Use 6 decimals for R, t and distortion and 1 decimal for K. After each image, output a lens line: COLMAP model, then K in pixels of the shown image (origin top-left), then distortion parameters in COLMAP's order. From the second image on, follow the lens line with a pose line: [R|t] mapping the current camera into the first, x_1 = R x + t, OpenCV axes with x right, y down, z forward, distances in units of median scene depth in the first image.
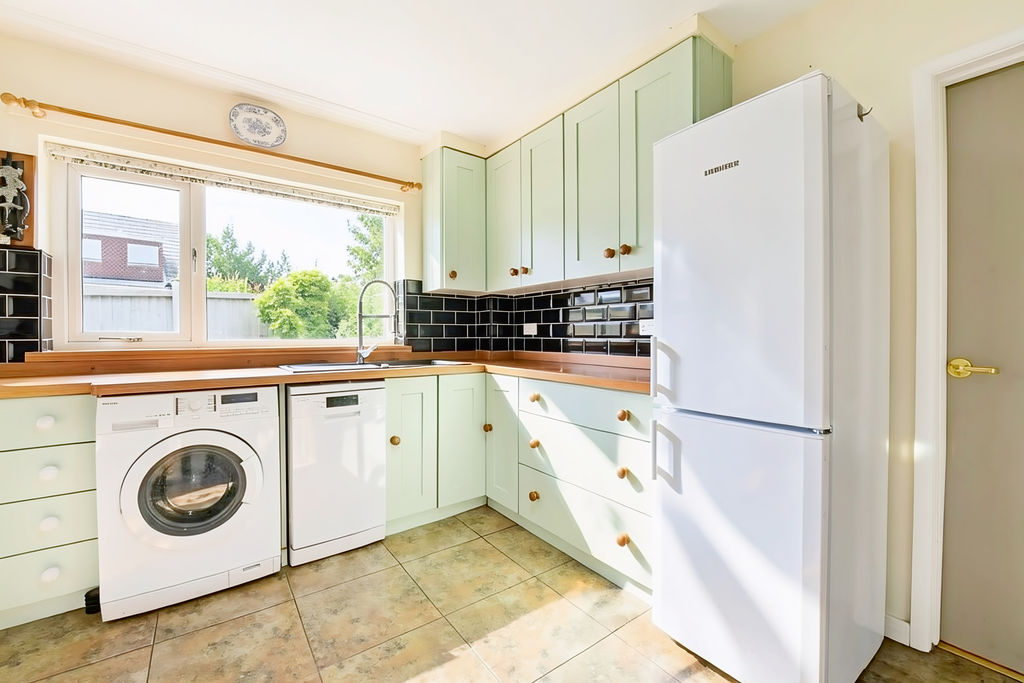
lens RADIAL K [[419.4, 0, 512.0], [0, 419.4, 341.5], [0, 0, 1]] dist [-0.015128, 0.000025]
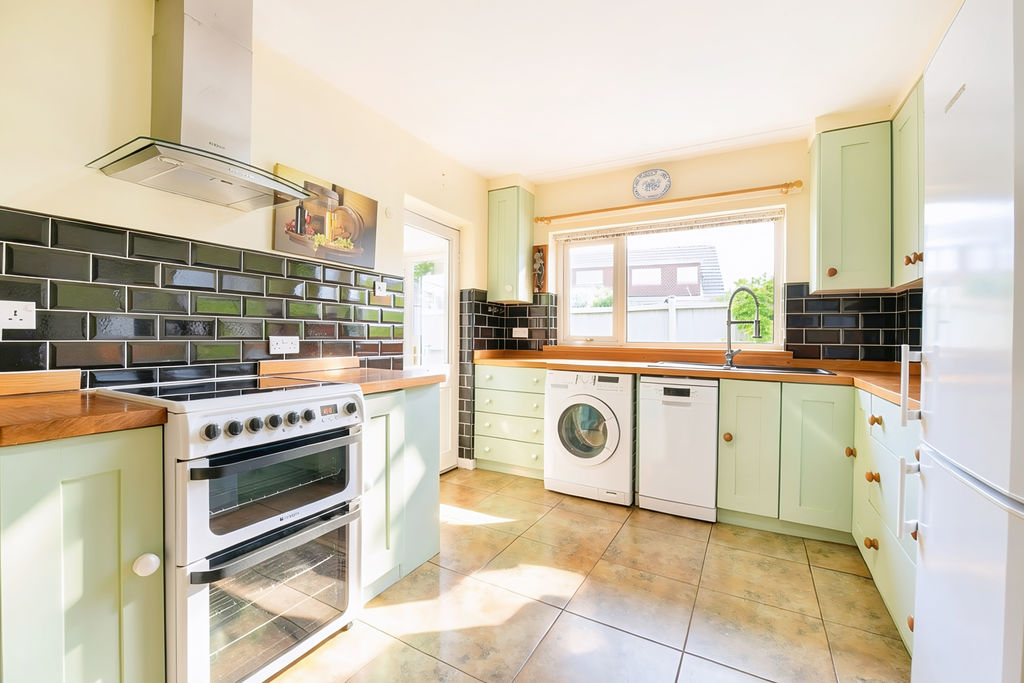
lens RADIAL K [[419.4, 0, 512.0], [0, 419.4, 341.5], [0, 0, 1]] dist [-0.015128, 0.000025]
pose [[0.404358, 0.017217, -0.914439, 0.472844], [-0.027685, 0.999595, 0.006578, -0.001893], [0.914182, 0.022657, 0.404671, 0.041809]]
